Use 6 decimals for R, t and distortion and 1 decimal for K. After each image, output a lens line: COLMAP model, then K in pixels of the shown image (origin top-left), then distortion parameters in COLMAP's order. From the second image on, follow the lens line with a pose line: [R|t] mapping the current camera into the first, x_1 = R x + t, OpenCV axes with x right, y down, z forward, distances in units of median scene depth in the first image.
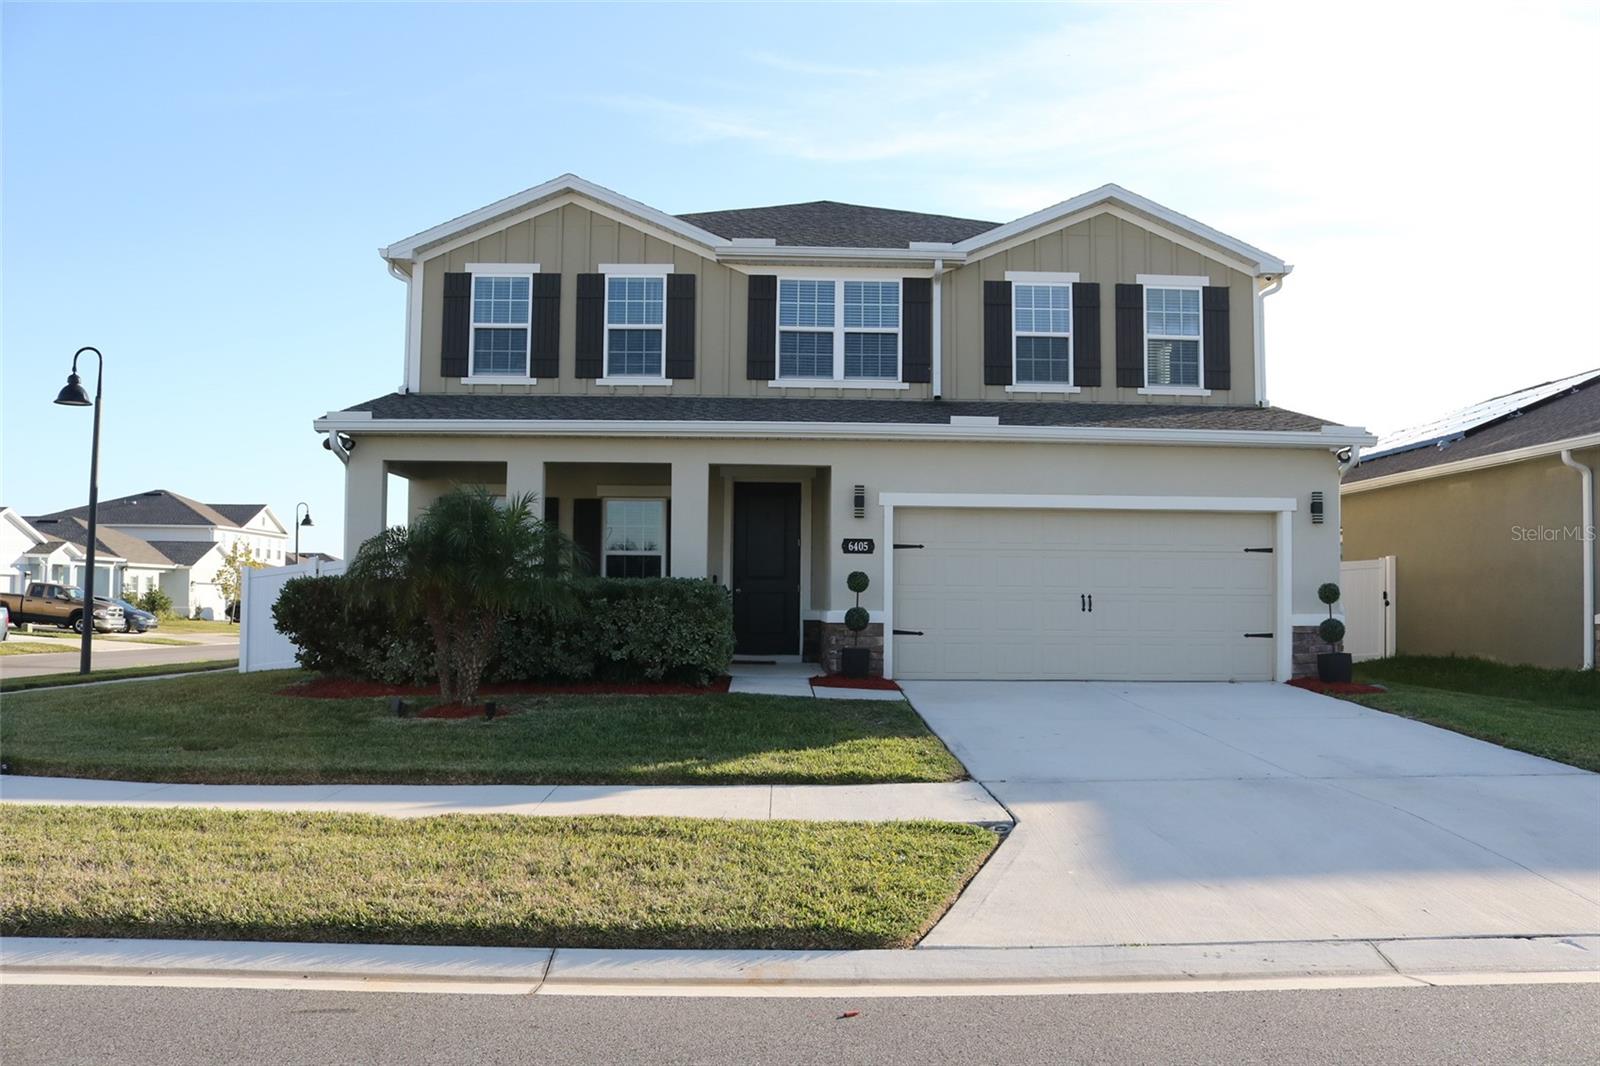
lens RADIAL K [[1330.4, 0, 793.3], [0, 1330.4, 542.8], [0, 0, 1]] dist [-0.114137, 0.010983]
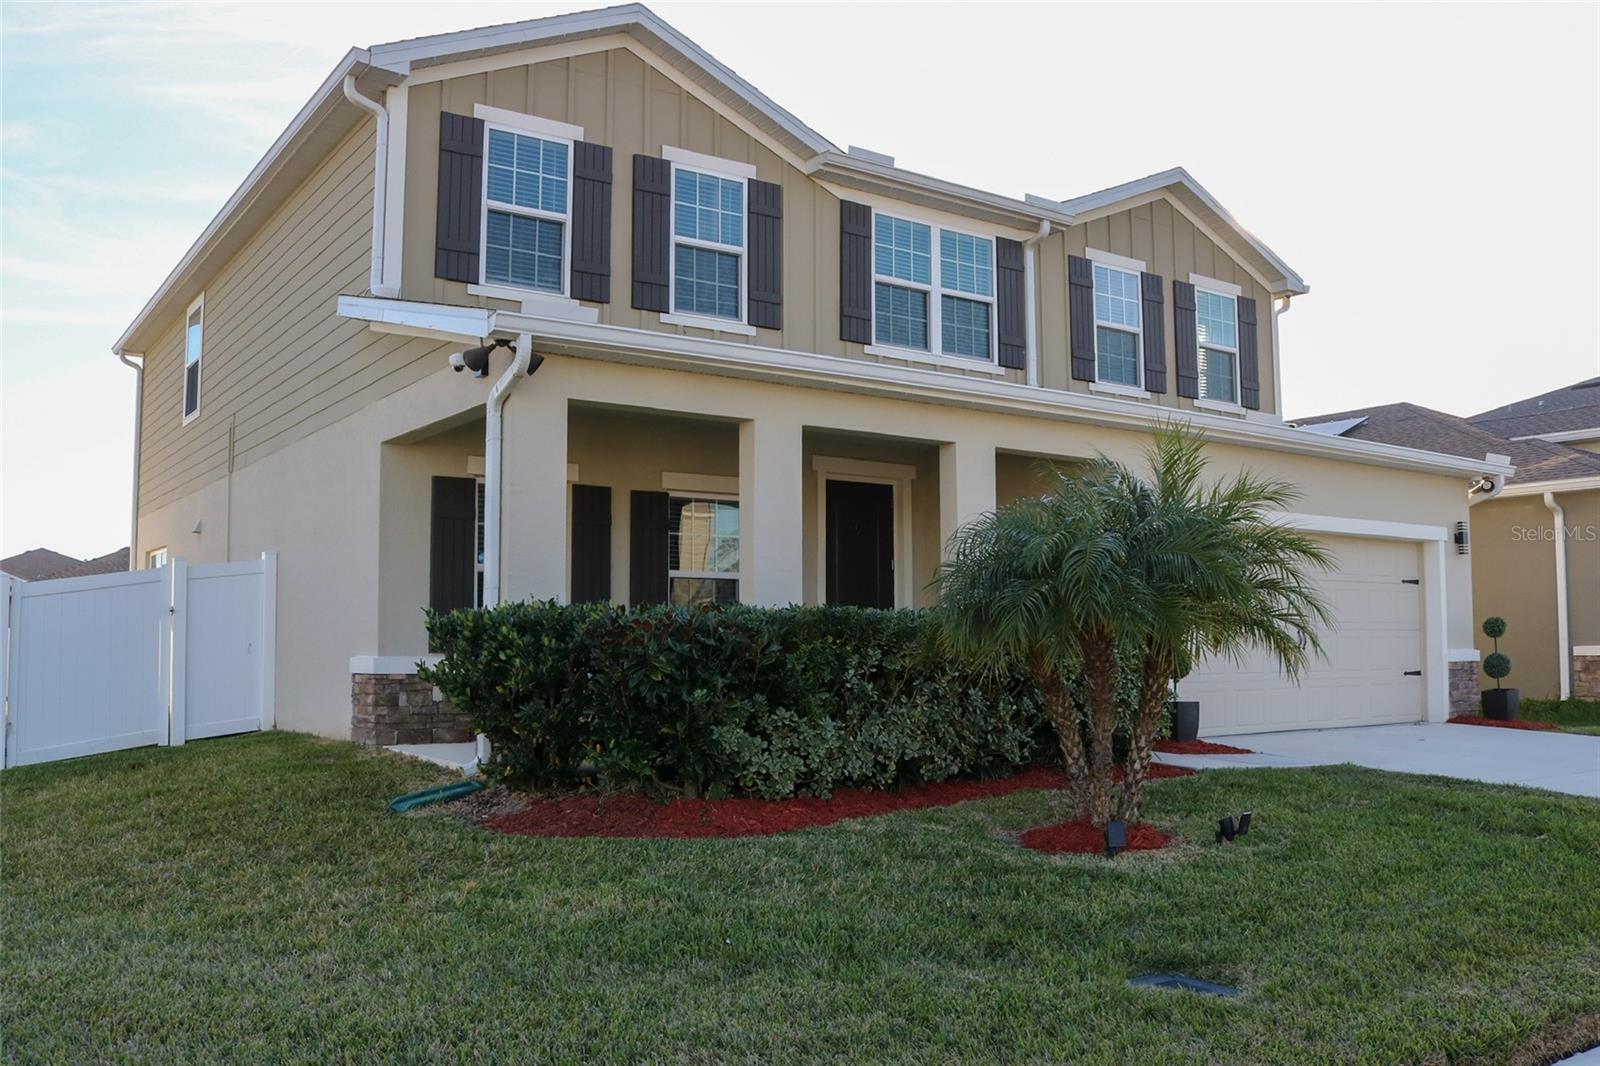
lens RADIAL K [[1377.0, 0, 794.7], [0, 1377.0, 541.2], [0, 0, 1]] dist [-0.120691, 0.054477]
pose [[0.831432, 0.031267, 0.554747, -0.470915], [-0.013882, 0.999273, -0.035517, 0.014654], [-0.555454, 0.021829, 0.831261, 0.388977]]
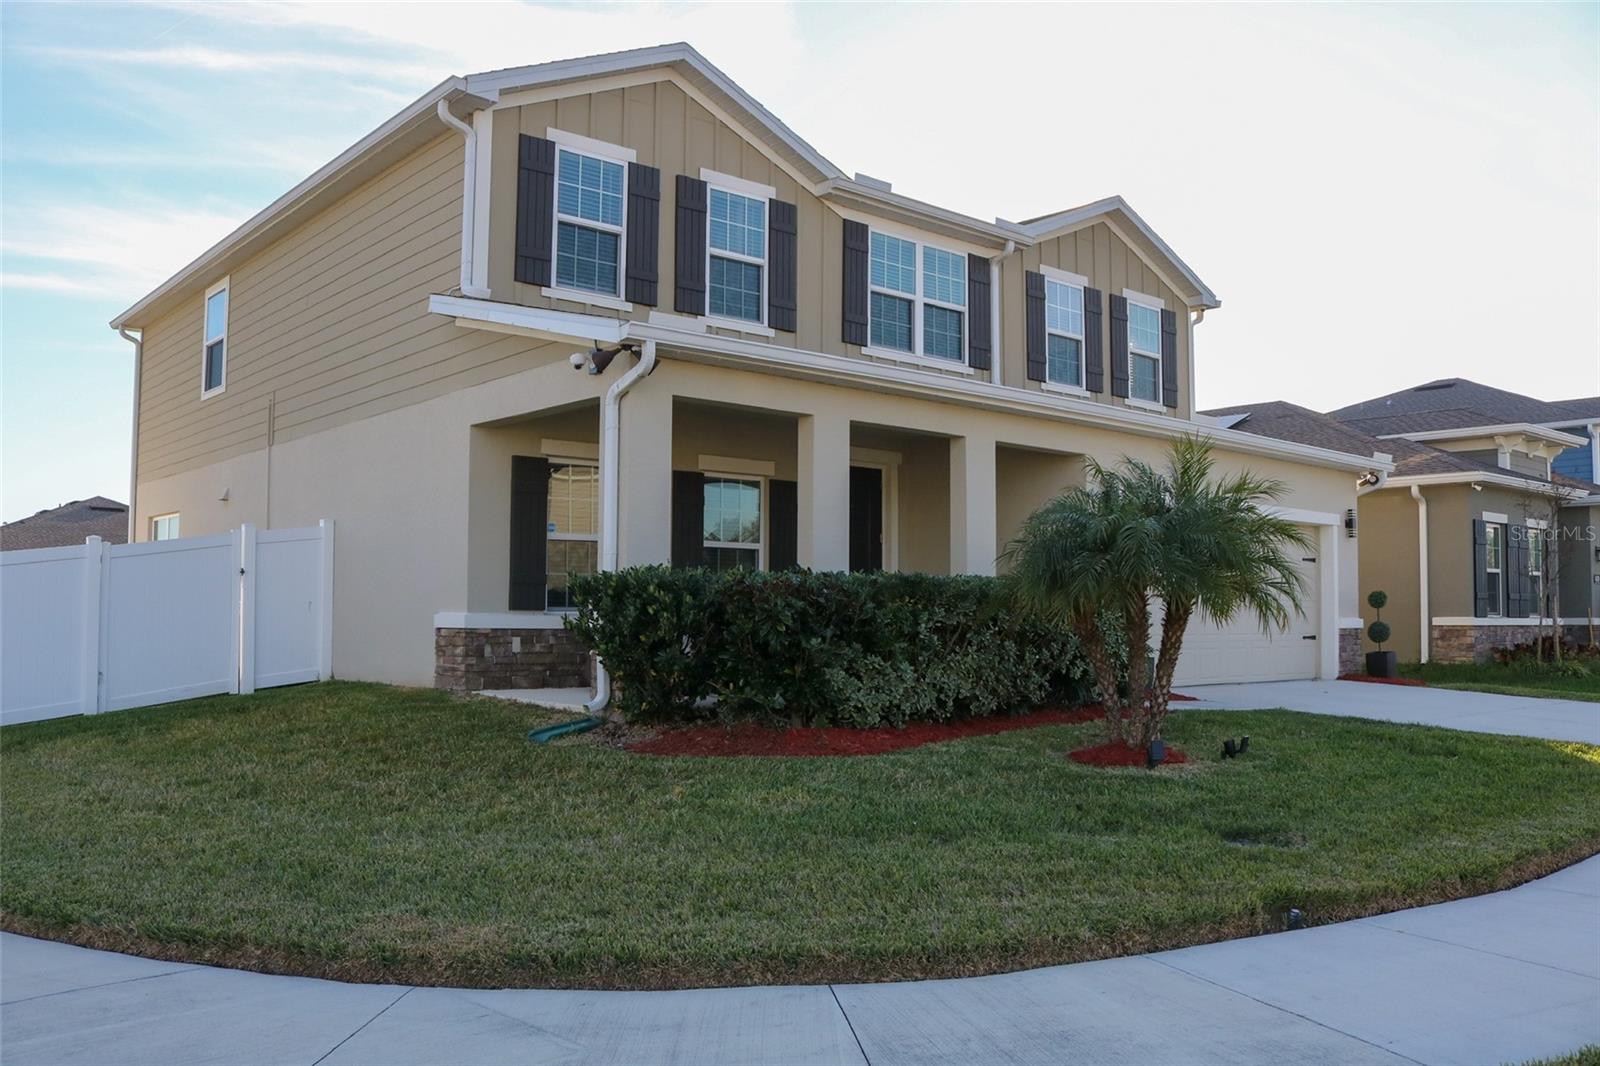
lens RADIAL K [[1330.4, 0, 793.3], [0, 1330.4, 542.8], [0, 0, 1]] dist [-0.114137, 0.010983]
pose [[0.772422, 0.030576, 0.634373, -0.584613], [-0.026491, 0.999522, -0.015919, 0.017538], [-0.634557, -0.004509, 0.772863, 0.373256]]
